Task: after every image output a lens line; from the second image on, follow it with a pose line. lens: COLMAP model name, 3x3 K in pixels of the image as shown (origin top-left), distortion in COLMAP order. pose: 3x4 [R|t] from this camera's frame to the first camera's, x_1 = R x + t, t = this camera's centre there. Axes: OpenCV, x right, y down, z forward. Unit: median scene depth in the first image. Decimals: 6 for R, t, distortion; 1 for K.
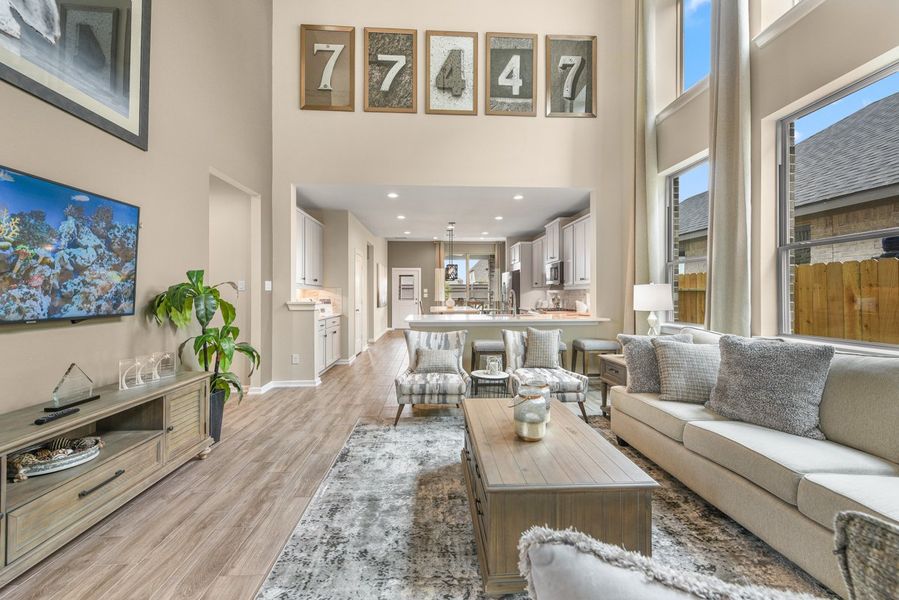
lens RADIAL K [[353.2, 0, 449.1], [0, 353.2, 297.1], [0, 0, 1]] dist [0.000217, -0.000240]
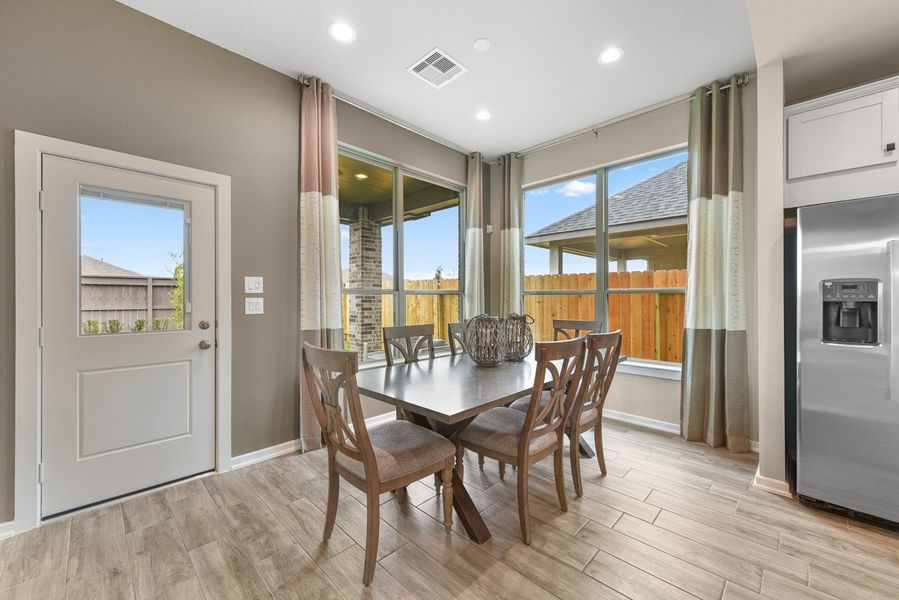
lens RADIAL K [[353.2, 0, 449.5], [0, 353.2, 300.0], [0, 0, 1]] dist [0.000879, 0.000023]
pose [[0.738860, -0.001198, 0.673858, -0.318299], [0.006497, 0.999965, -0.005346, -0.016649], [-0.673828, 0.008328, 0.738841, 1.909068]]
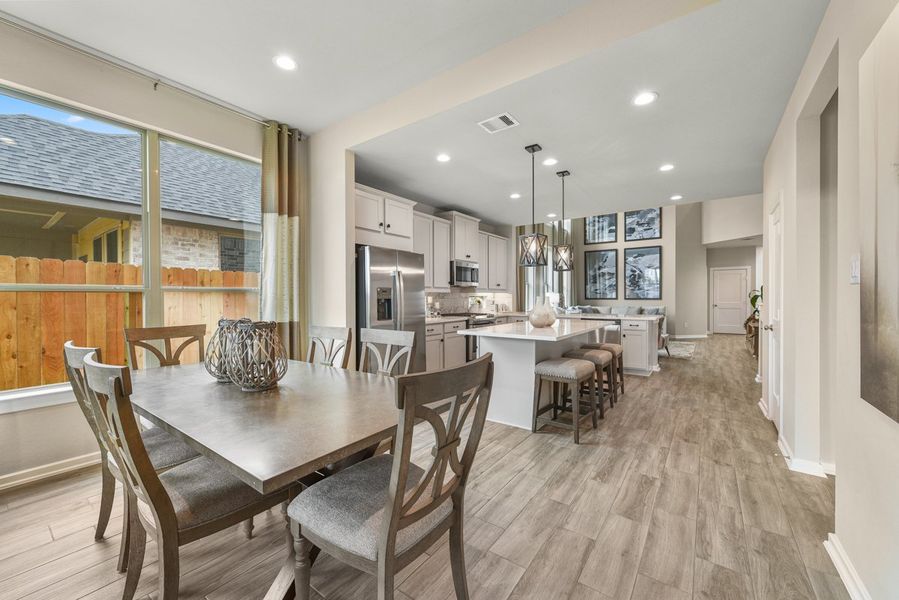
lens RADIAL K [[353.2, 0, 449.5], [0, 353.2, 300.0], [0, 0, 1]] dist [0.000879, 0.000023]
pose [[-0.773687, -0.000883, 0.633568, -0.328767], [0.010835, 0.999834, 0.014624, -0.021124], [-0.633476, 0.018179, -0.773549, 2.423124]]
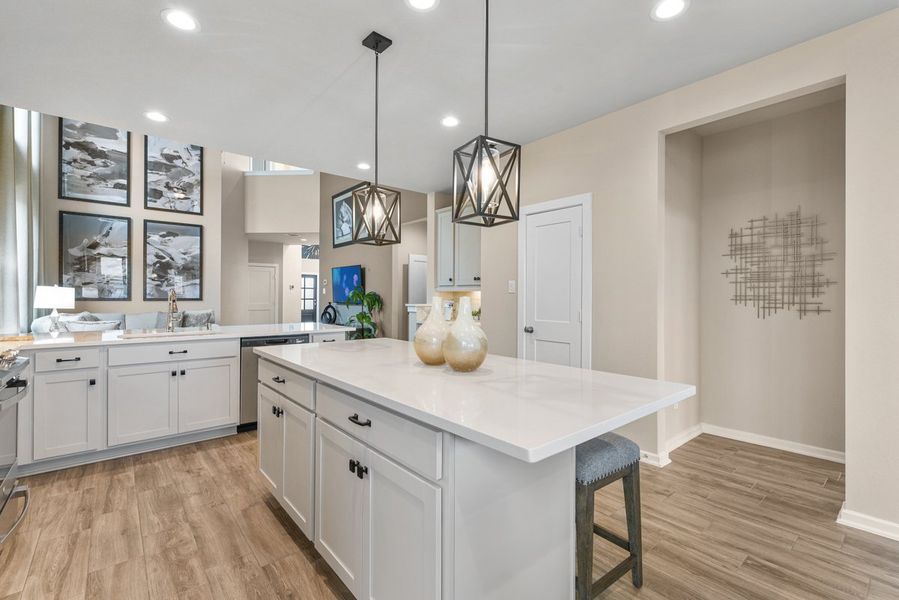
lens RADIAL K [[401.8, 0, 449.5], [0, 401.8, 300.0], [0, 0, 1]] dist [-0.000749, -0.000171]
pose [[-0.799955, 0.002862, -0.600054, 0.234651], [-0.008832, 0.999824, 0.016543, -0.018586], [0.599996, 0.018533, -0.799789, 1.994452]]
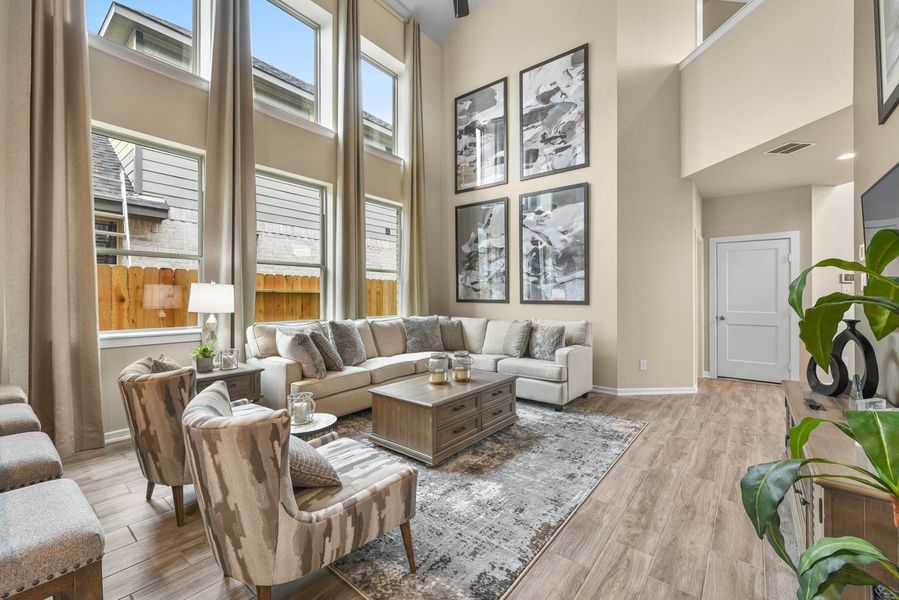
lens RADIAL K [[371.2, 0, 449.9], [0, 371.2, 294.1], [0, 0, 1]] dist [0.001643, -0.000017]
pose [[-0.743116, -0.000052, 0.669163, -0.355889], [0.001377, 0.999998, 0.001607, -0.008653], [-0.669162, 0.002116, -0.743114, 0.910616]]
